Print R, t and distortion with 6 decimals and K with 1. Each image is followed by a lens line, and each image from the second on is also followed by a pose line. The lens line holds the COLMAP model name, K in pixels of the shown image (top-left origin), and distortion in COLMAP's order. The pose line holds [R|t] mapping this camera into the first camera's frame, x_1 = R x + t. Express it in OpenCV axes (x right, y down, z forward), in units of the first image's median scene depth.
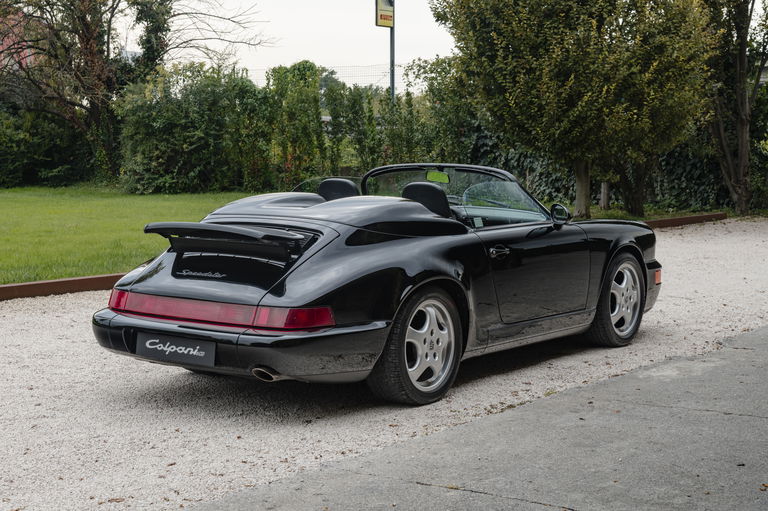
lens RADIAL K [[1323.5, 0, 384.4], [0, 1323.5, 256.7], [0, 0, 1]] dist [0.070159, 0.000000]
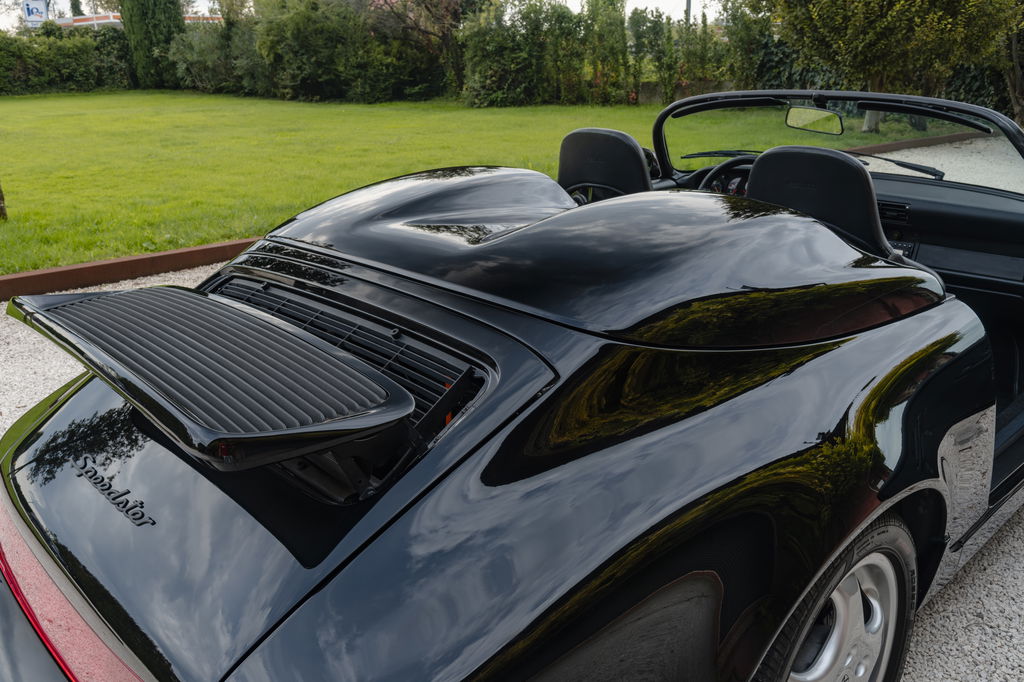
lens RADIAL K [[858.0, 0, 510.6], [0, 858.0, 348.0], [0, 0, 1]] dist [-0.023451, 0.034148]
pose [[0.983179, 0.042080, -0.177729, -0.003319], [0.000505, 0.972468, 0.233037, -0.020249], [0.182642, -0.229207, 0.956089, 0.258450]]
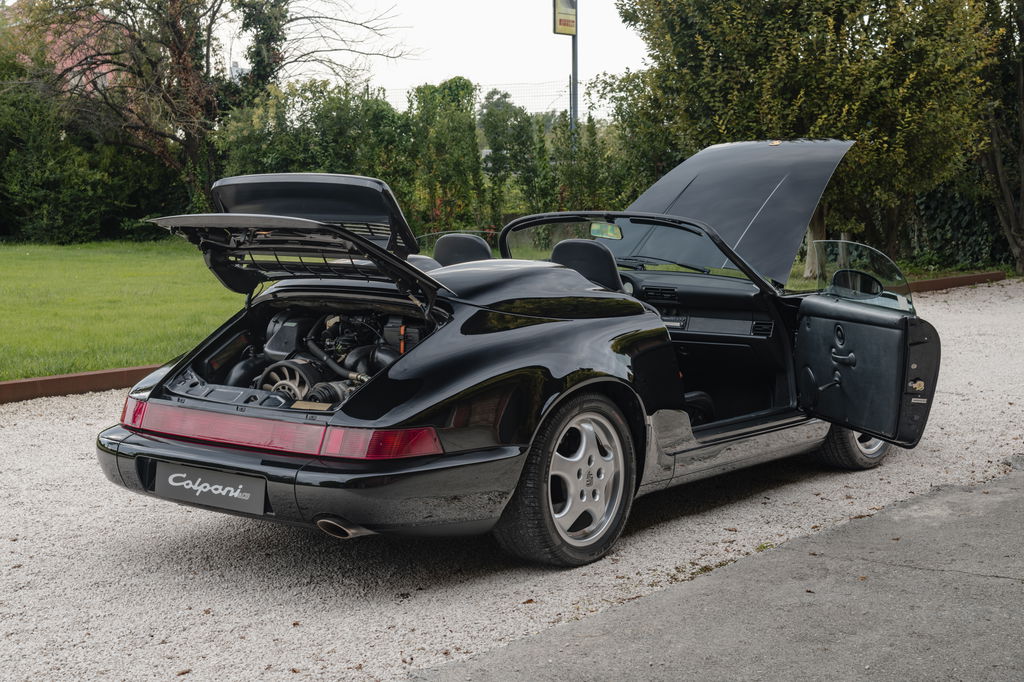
lens RADIAL K [[1642.5, 0, 536.9], [0, 1642.5, 360.2], [0, 0, 1]] dist [0.058200, 0.000000]
pose [[0.999780, -0.003363, -0.020690, 0.007940], [0.003815, 0.999754, 0.021837, -0.003904], [0.020611, -0.021912, 0.999547, 0.046381]]
